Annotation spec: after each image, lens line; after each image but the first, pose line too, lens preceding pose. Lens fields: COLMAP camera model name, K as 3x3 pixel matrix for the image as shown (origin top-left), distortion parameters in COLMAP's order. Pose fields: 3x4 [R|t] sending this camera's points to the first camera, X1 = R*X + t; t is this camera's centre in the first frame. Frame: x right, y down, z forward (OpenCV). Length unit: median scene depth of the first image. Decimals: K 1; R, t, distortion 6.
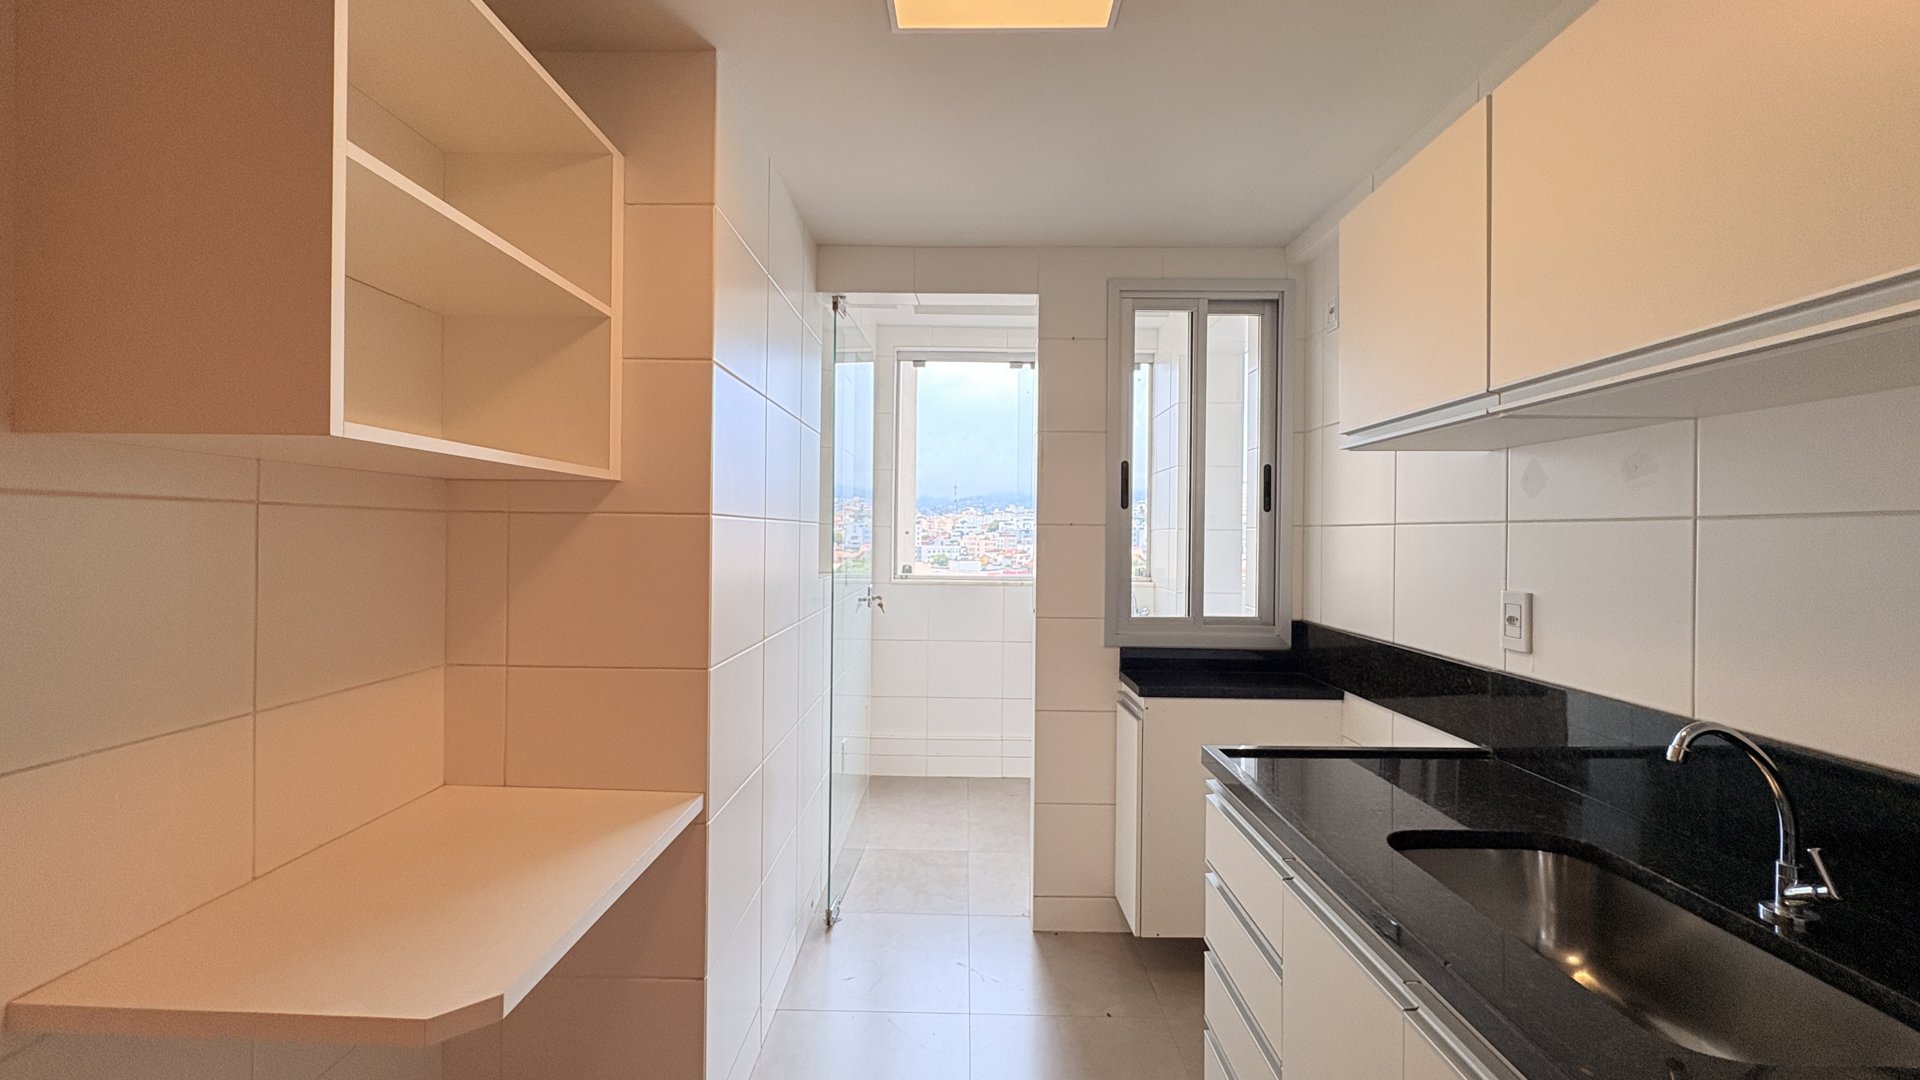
lens RADIAL K [[763.2, 0, 964.9], [0, 763.2, 537.1], [0, 0, 1]] dist [0.003144, -0.000248]
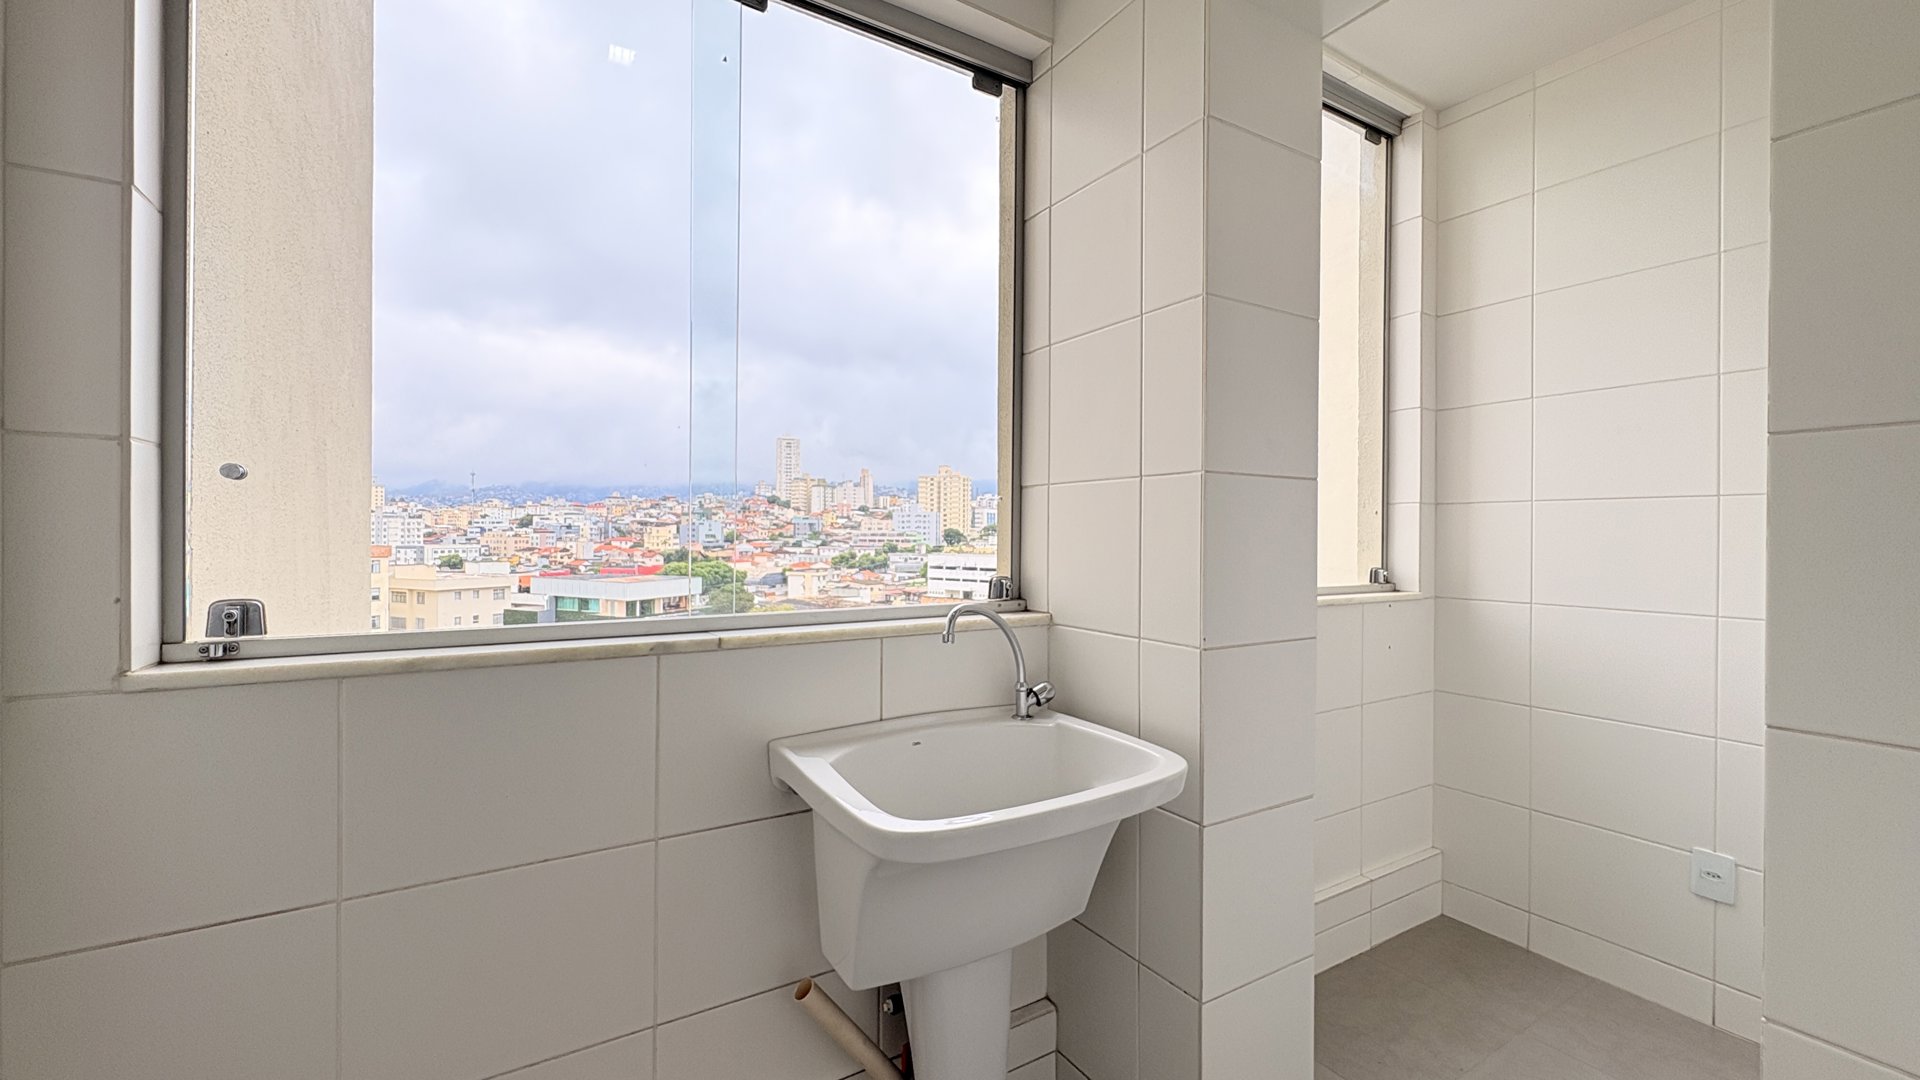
lens RADIAL K [[763.2, 0, 960.0], [0, 763.2, 536.1], [0, 0, 1]] dist [0.003144, -0.000248]
pose [[0.850061, -0.007576, 0.526629, -0.010967], [0.005242, 0.999969, 0.005924, 0.026409], [-0.526658, -0.002275, 0.850074, 1.195404]]
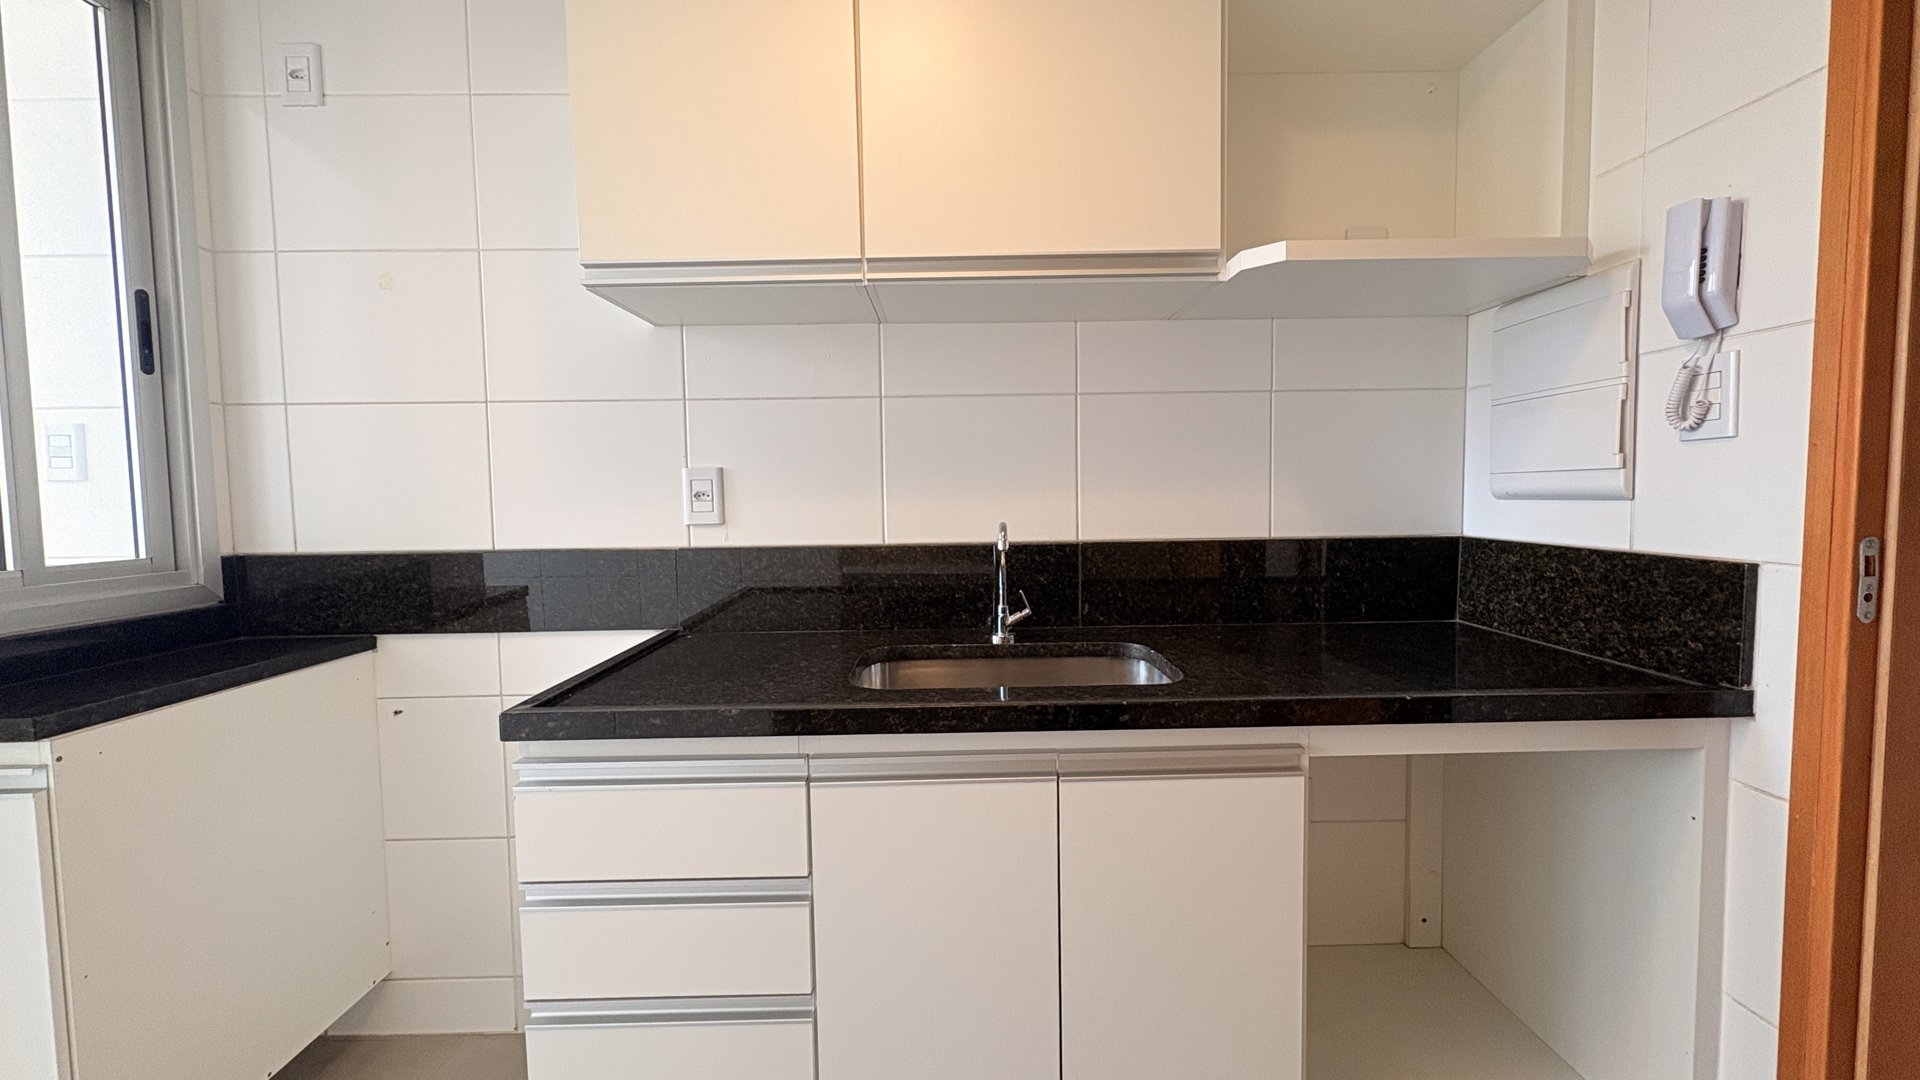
lens RADIAL K [[763.2, 0, 965.5], [0, 763.2, 536.3], [0, 0, 1]] dist [0.003144, -0.000248]
pose [[-0.014772, -0.073480, 0.997187, -0.212798], [0.018614, 0.997103, 0.073749, 0.062507], [-0.999718, 0.019651, -0.013361, 0.435968]]
